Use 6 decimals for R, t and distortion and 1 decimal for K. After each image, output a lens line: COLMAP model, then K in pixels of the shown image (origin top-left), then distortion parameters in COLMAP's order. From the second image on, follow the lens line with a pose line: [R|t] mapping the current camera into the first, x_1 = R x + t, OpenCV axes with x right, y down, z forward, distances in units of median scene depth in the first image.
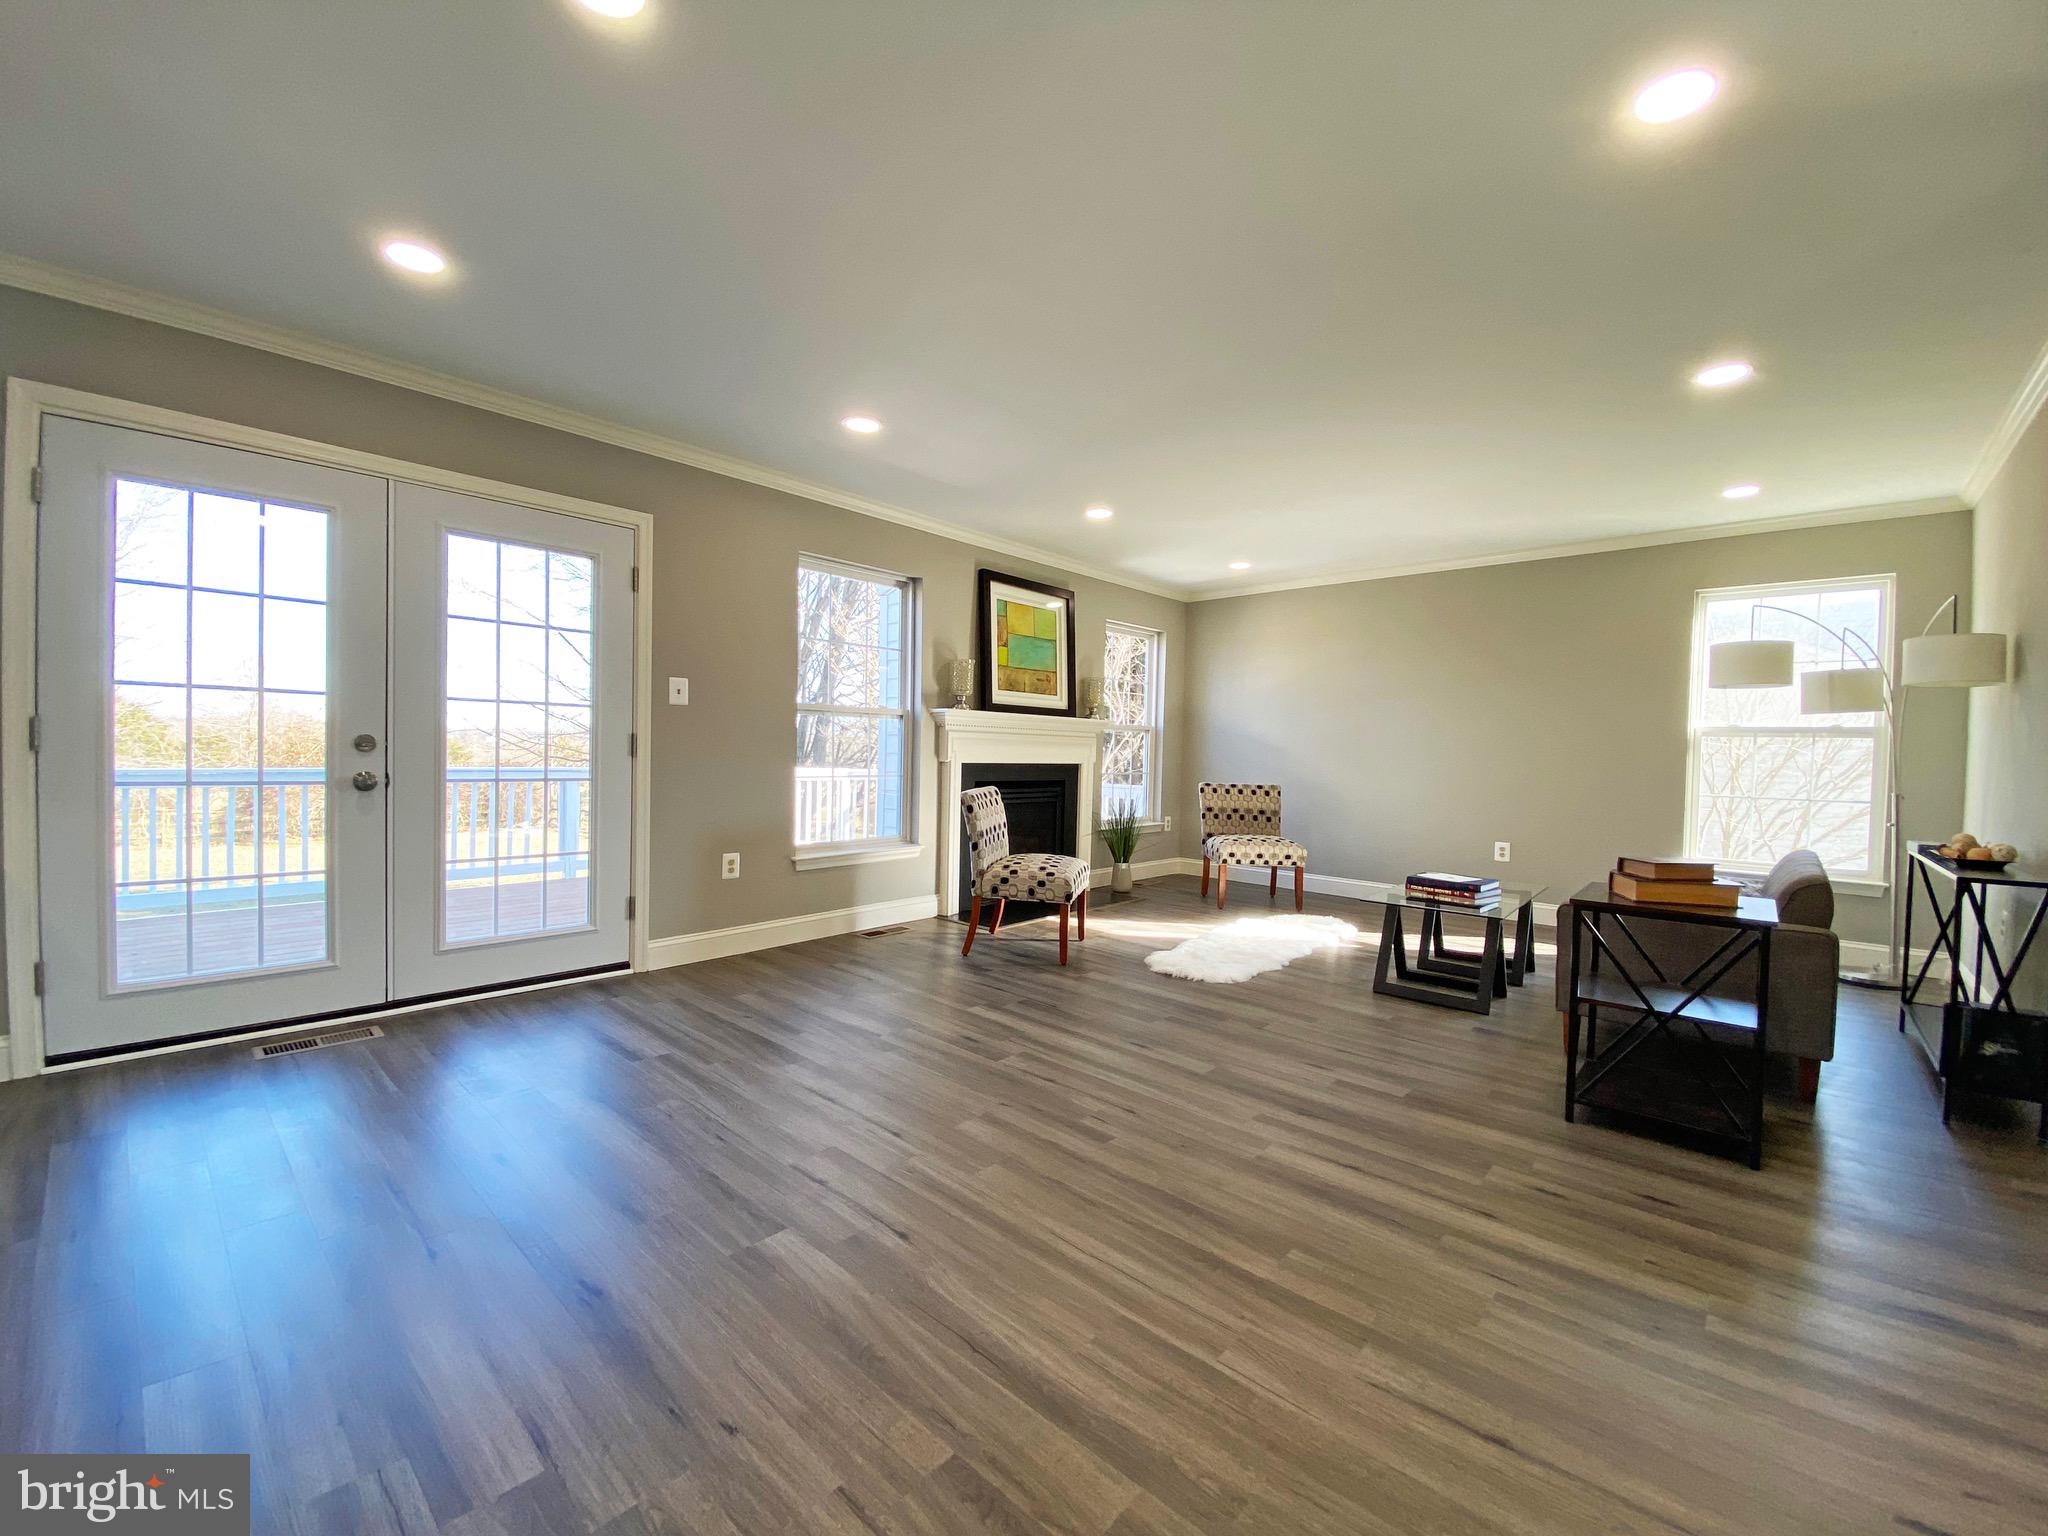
lens RADIAL K [[826.7, 0, 1021.4], [0, 826.7, 762.8], [0, 0, 1]] dist [0.035180, -0.031092]
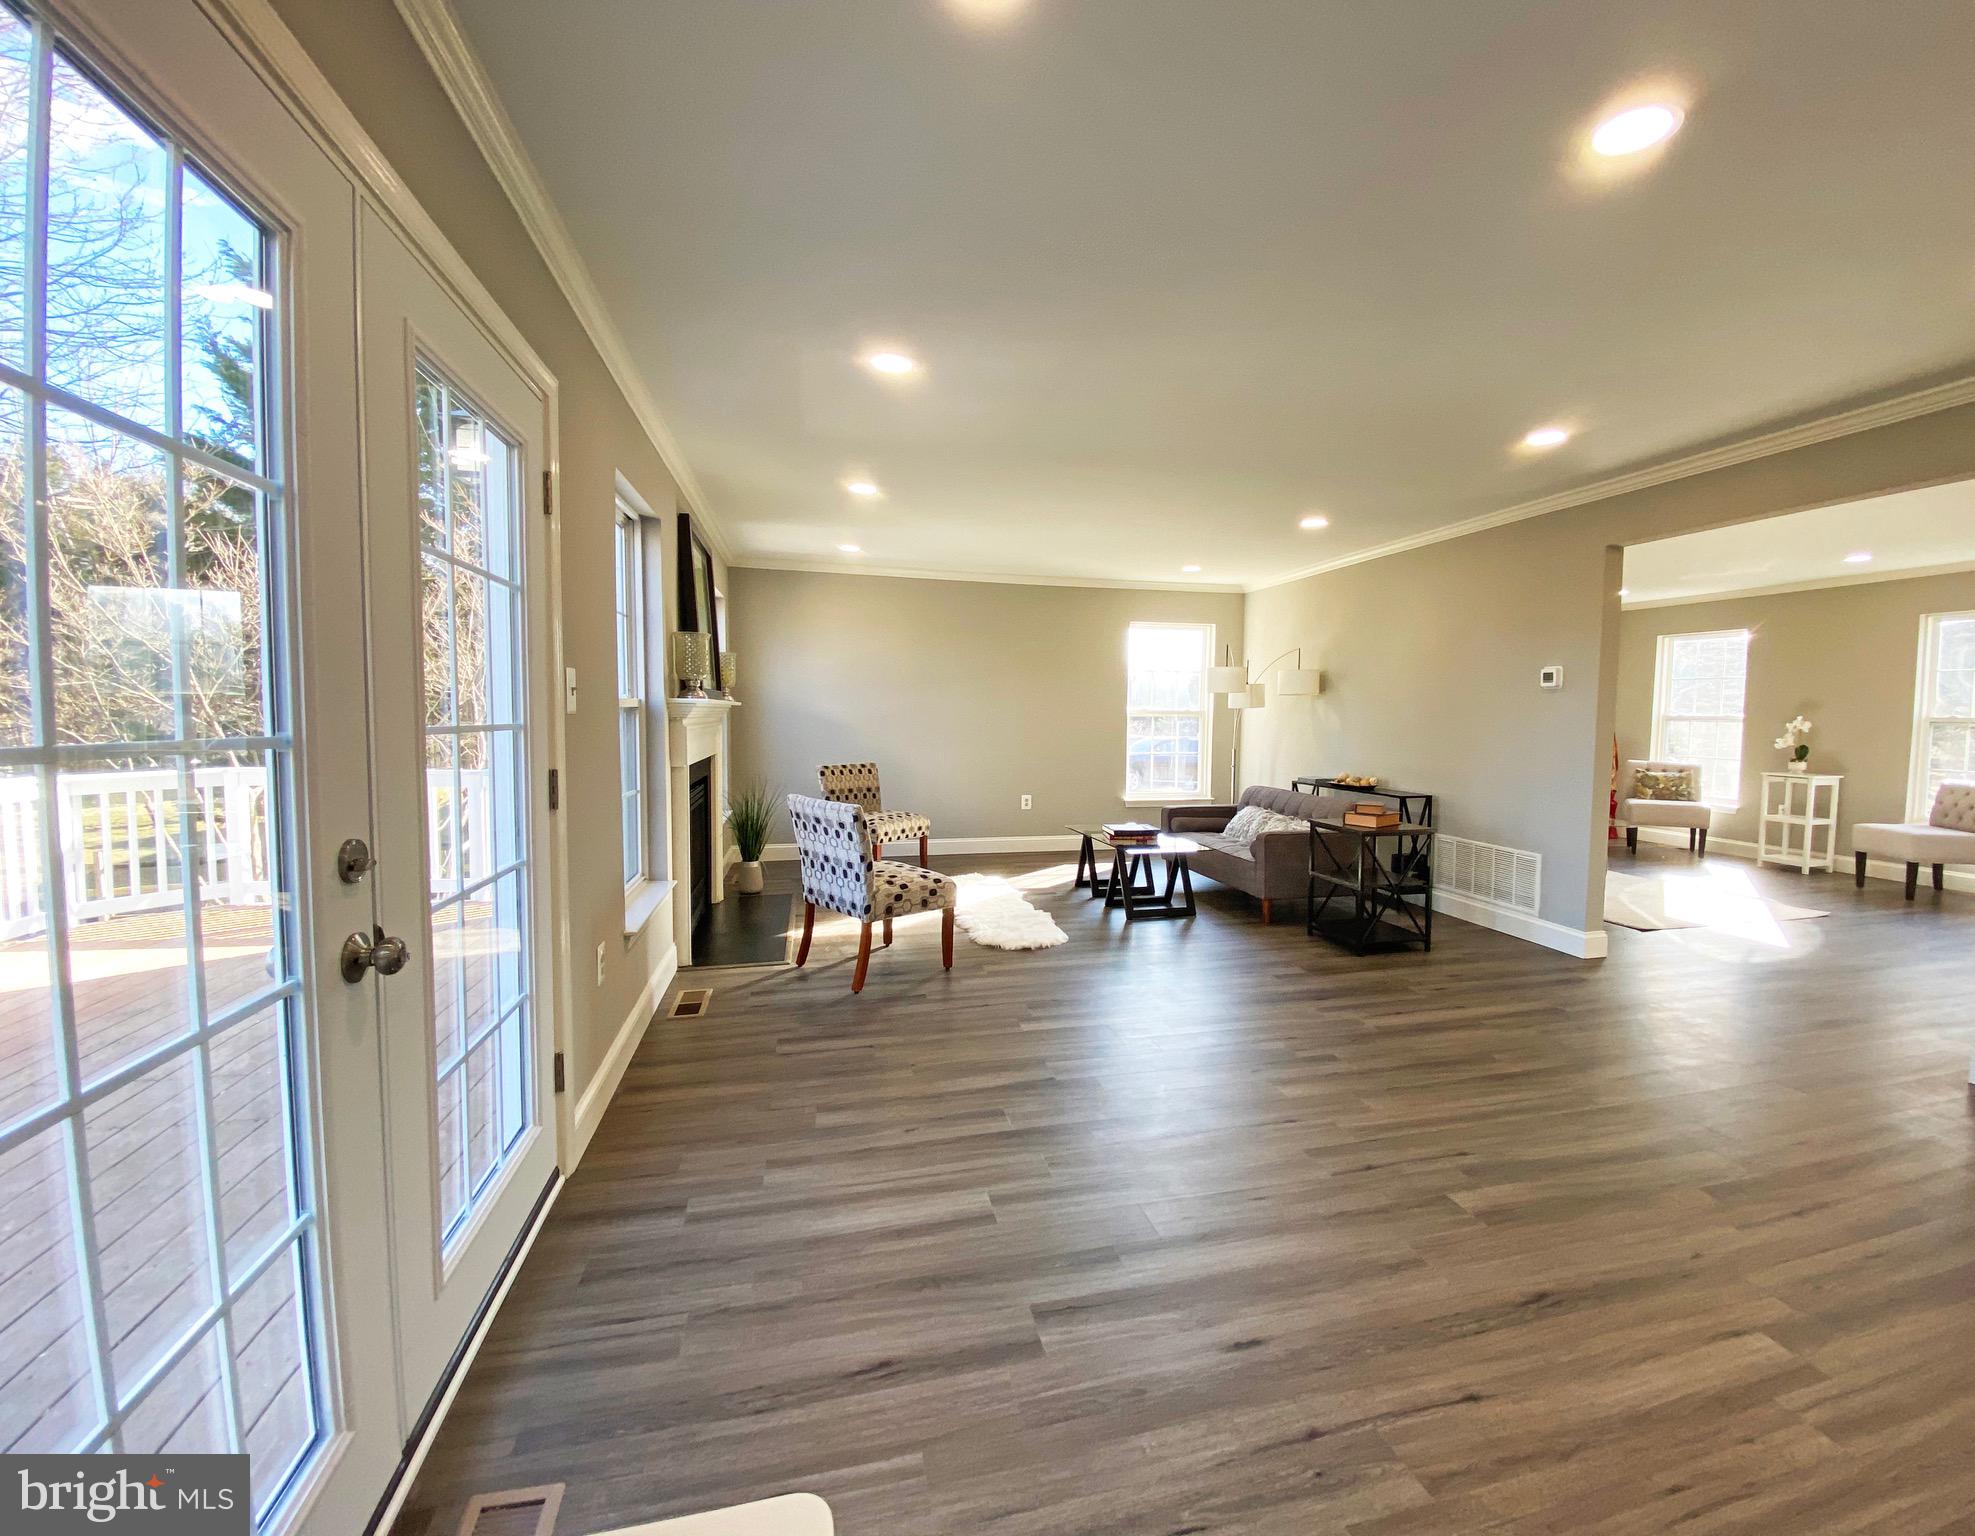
lens RADIAL K [[829.7, 0, 1015.1], [0, 829.7, 763.0], [0, 0, 1]] dist [0.032194, -0.025487]
pose [[0.541318, -0.070961, 0.837818, -0.861332], [0.014081, 0.997058, 0.075351, -0.089456], [-0.840700, -0.028992, 0.540725, 0.480750]]
